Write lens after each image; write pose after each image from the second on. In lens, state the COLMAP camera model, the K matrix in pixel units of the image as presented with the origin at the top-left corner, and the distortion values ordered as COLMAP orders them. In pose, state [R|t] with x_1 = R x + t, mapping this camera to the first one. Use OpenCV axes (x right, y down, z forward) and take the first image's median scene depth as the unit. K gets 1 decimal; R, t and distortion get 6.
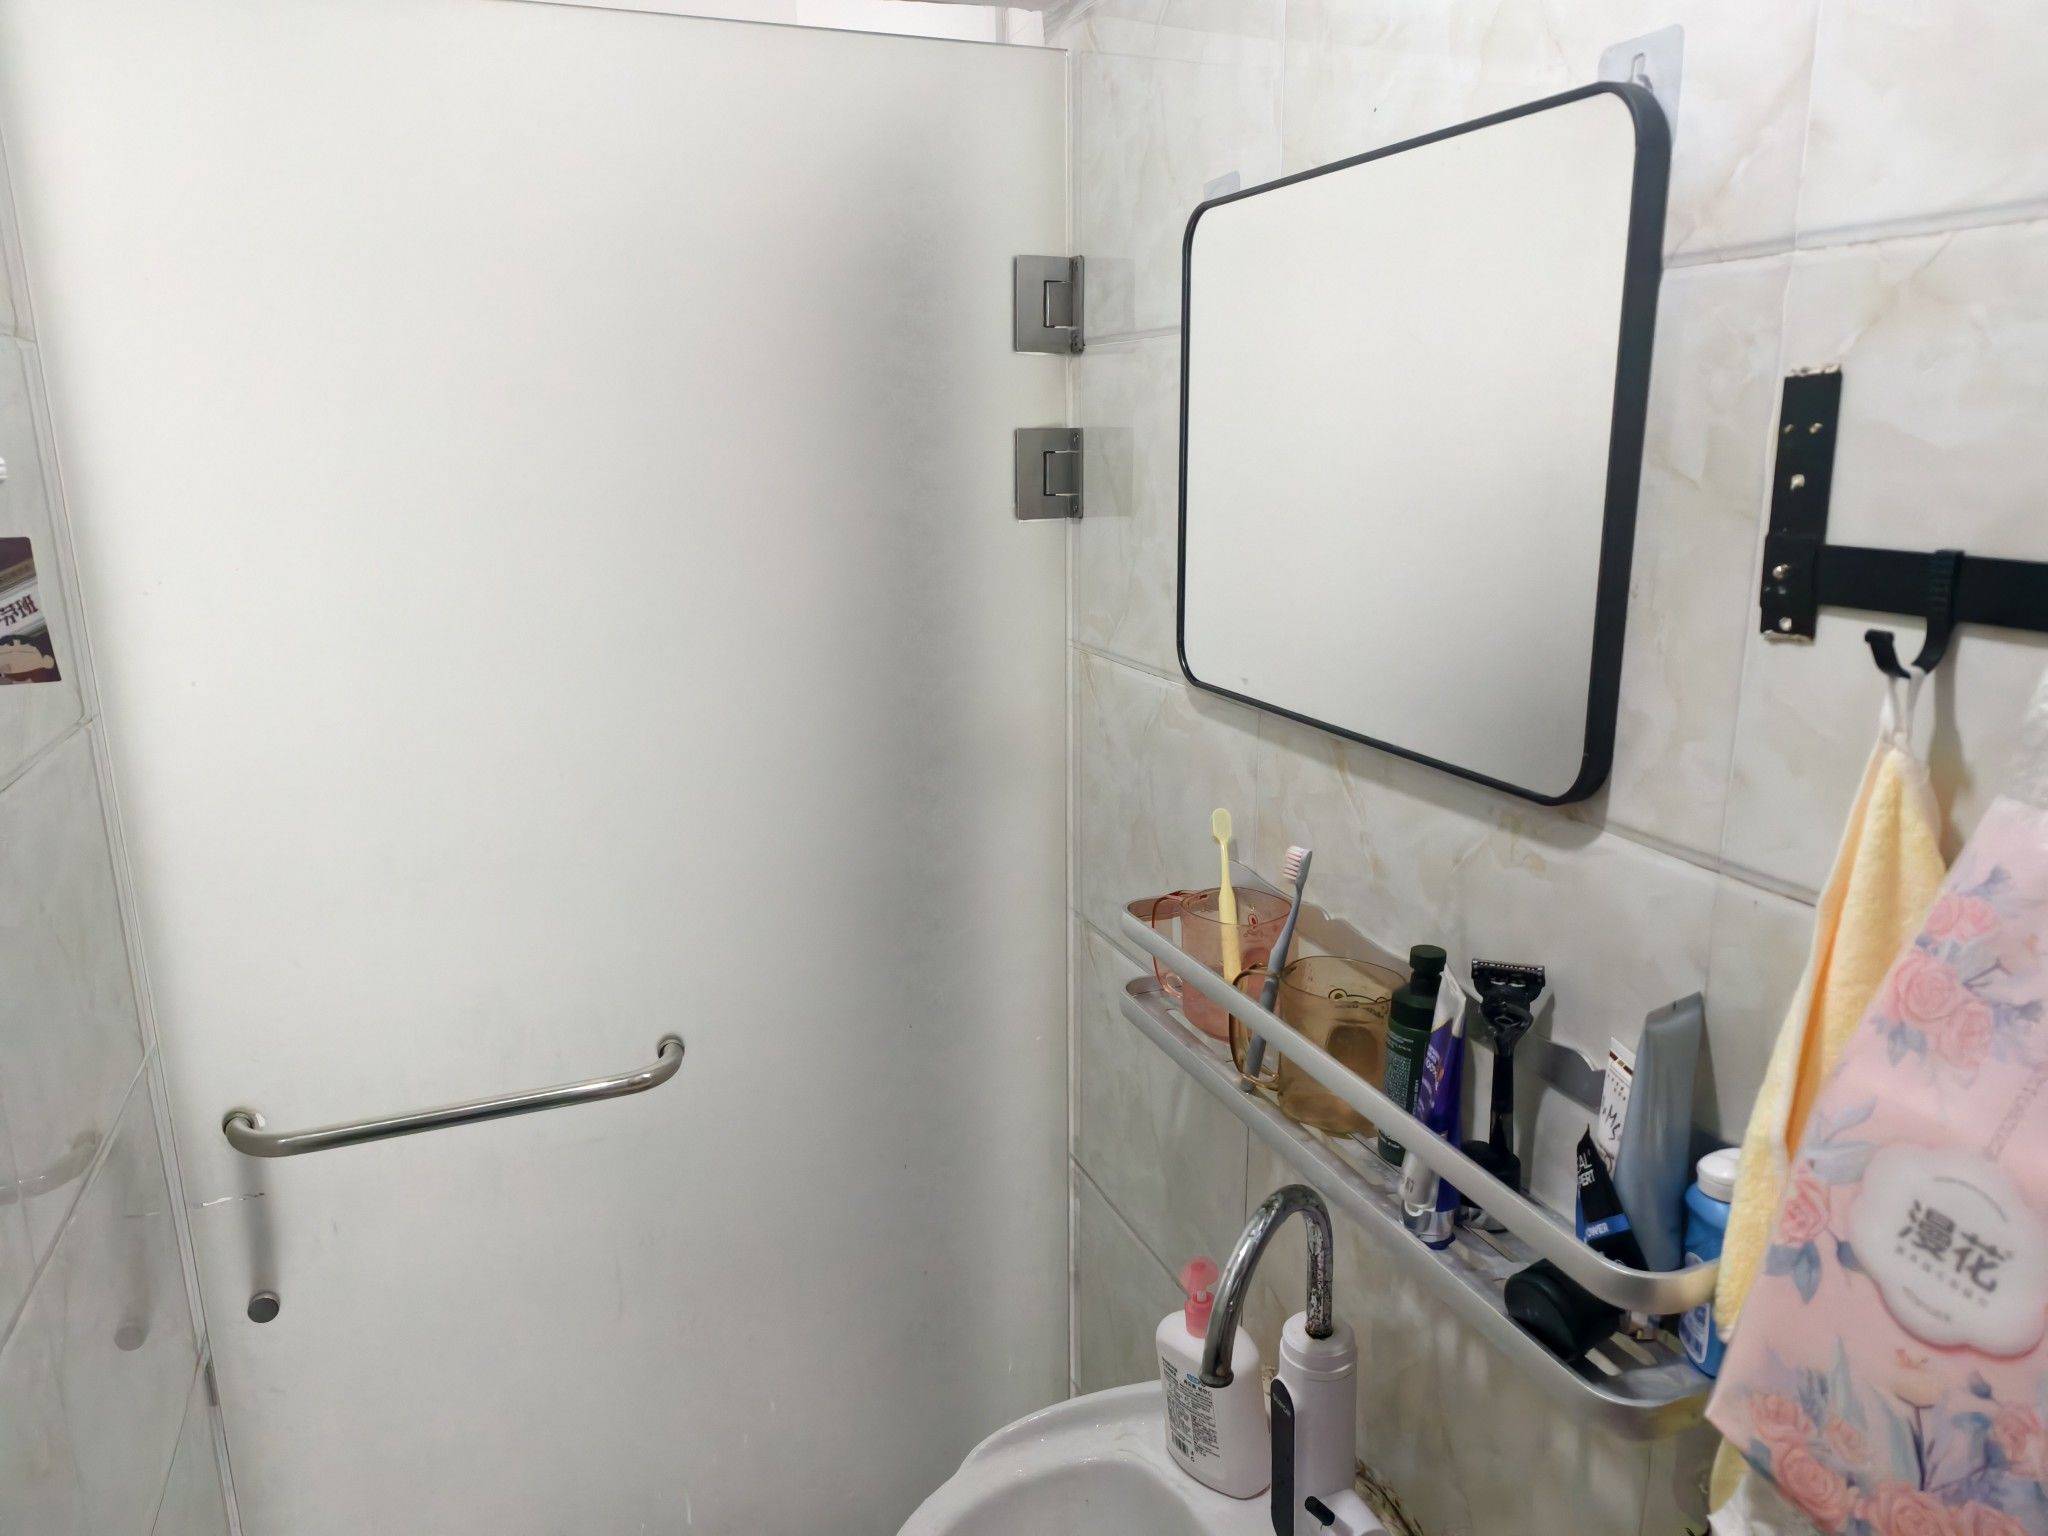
lens RADIAL K [[1412.2, 0, 1023.3], [0, 1412.2, 766.4], [0, 0, 1]] dist [-0.011508, -0.005461]
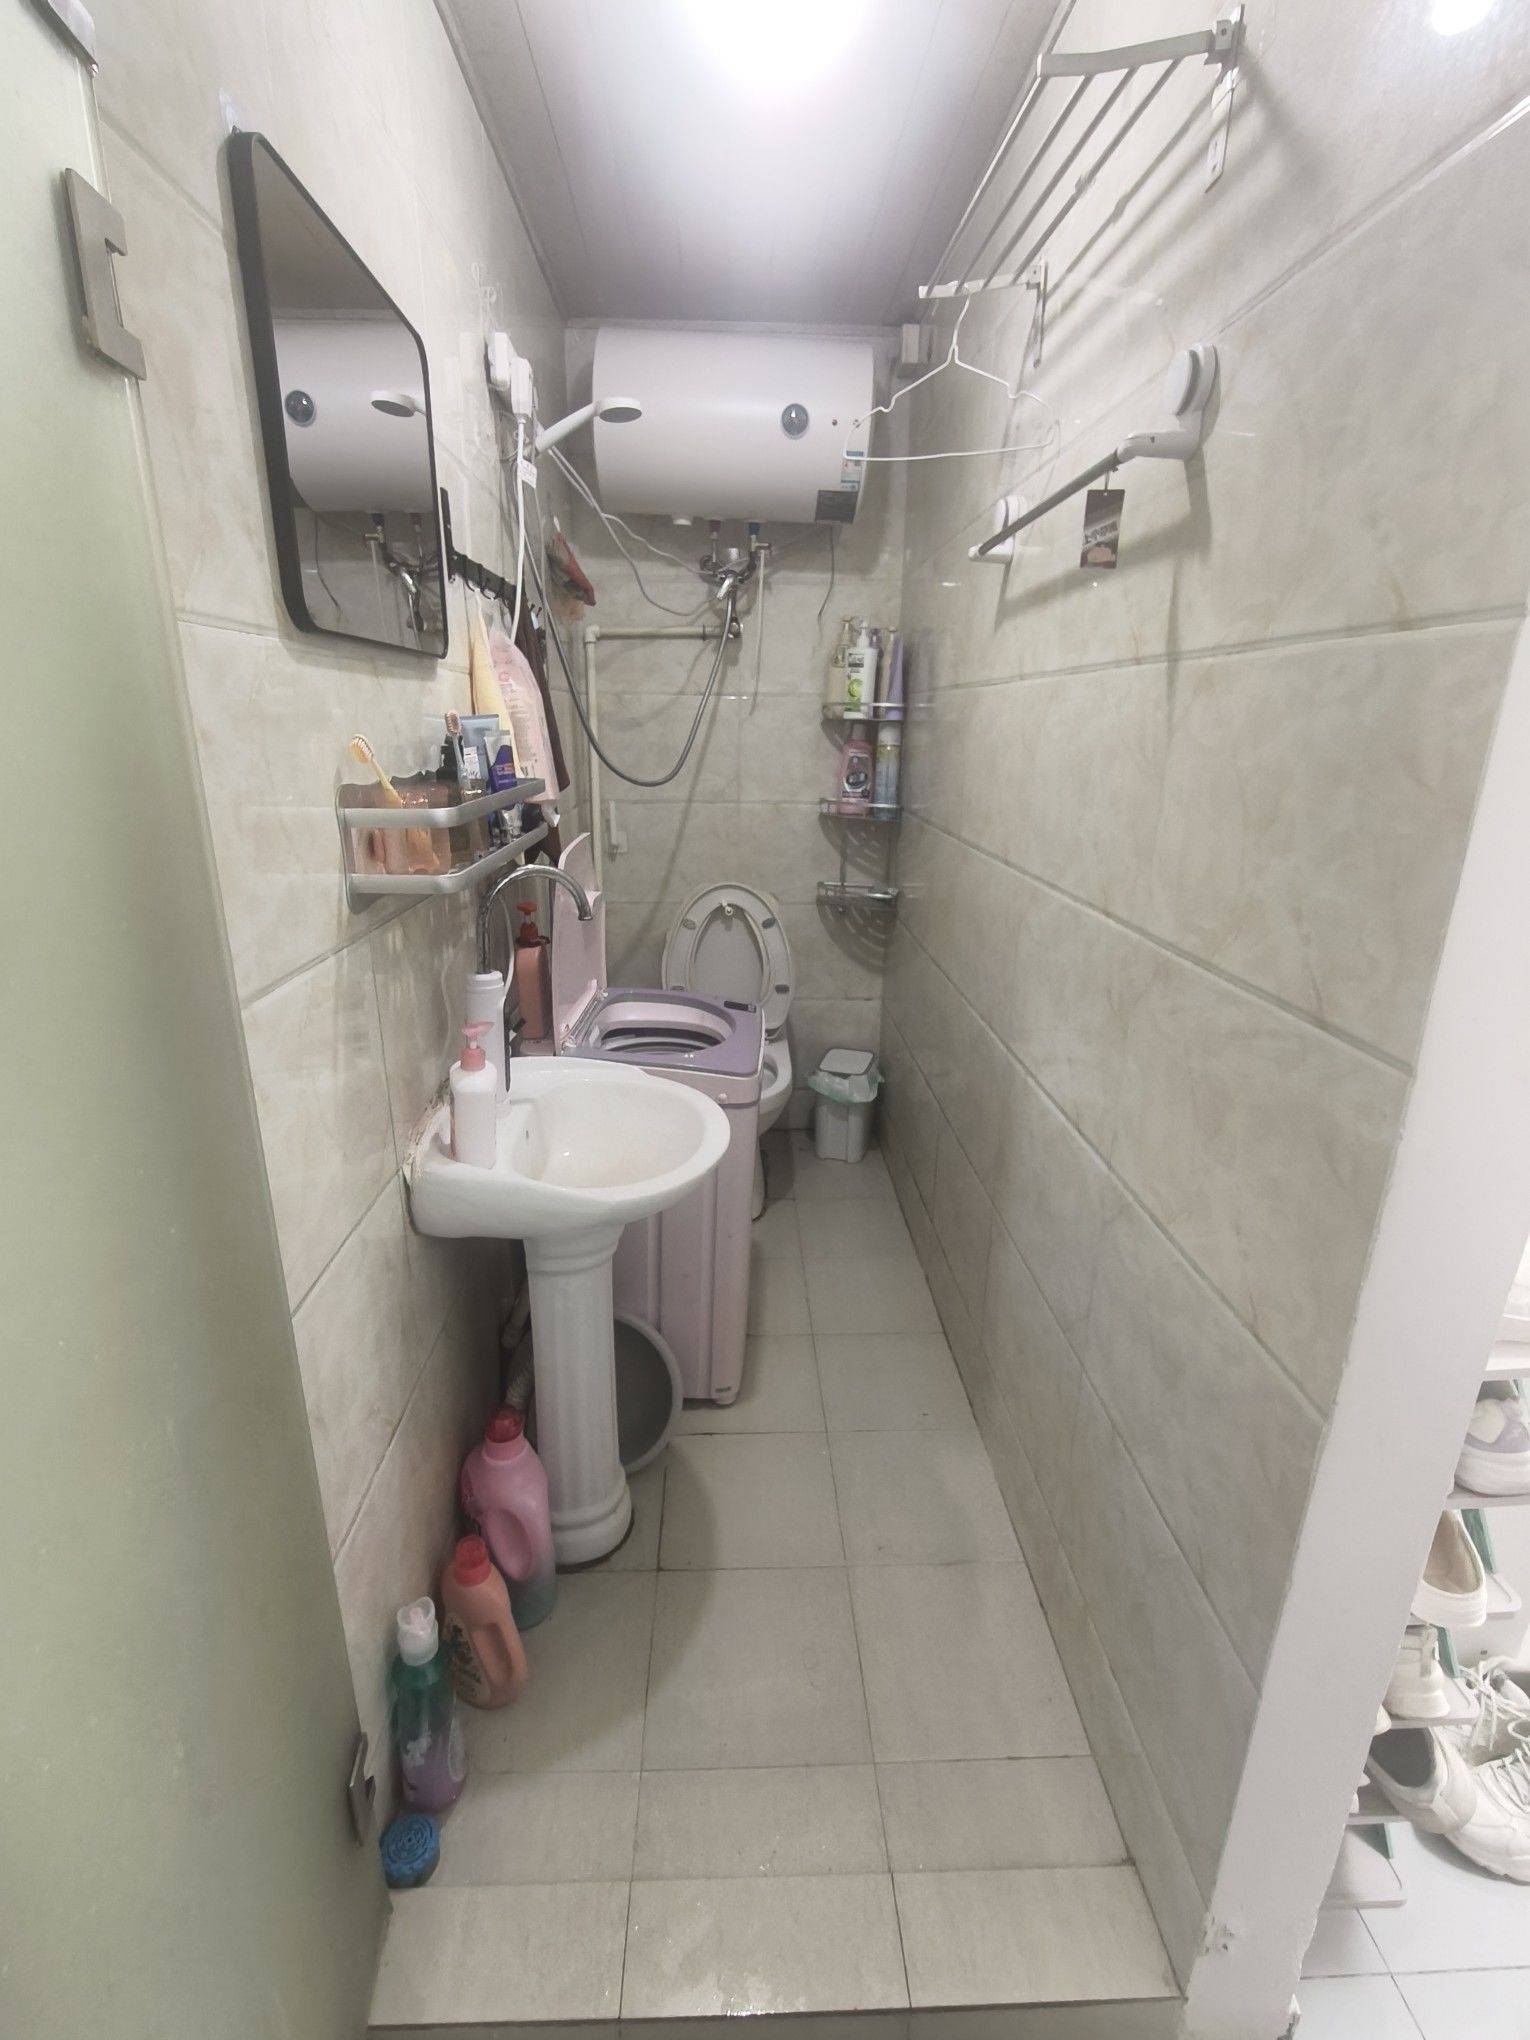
lens RADIAL K [[930.0, 0, 758.7], [0, 930.0, 1013.7], [0, 0, 1]] dist [-0.001748, -0.000159]
pose [[-0.945165, -0.097491, 0.311704, -0.426149], [0.076982, 0.861011, 0.502726, -0.128893], [-0.317392, 0.499155, -0.806292, 1.502620]]
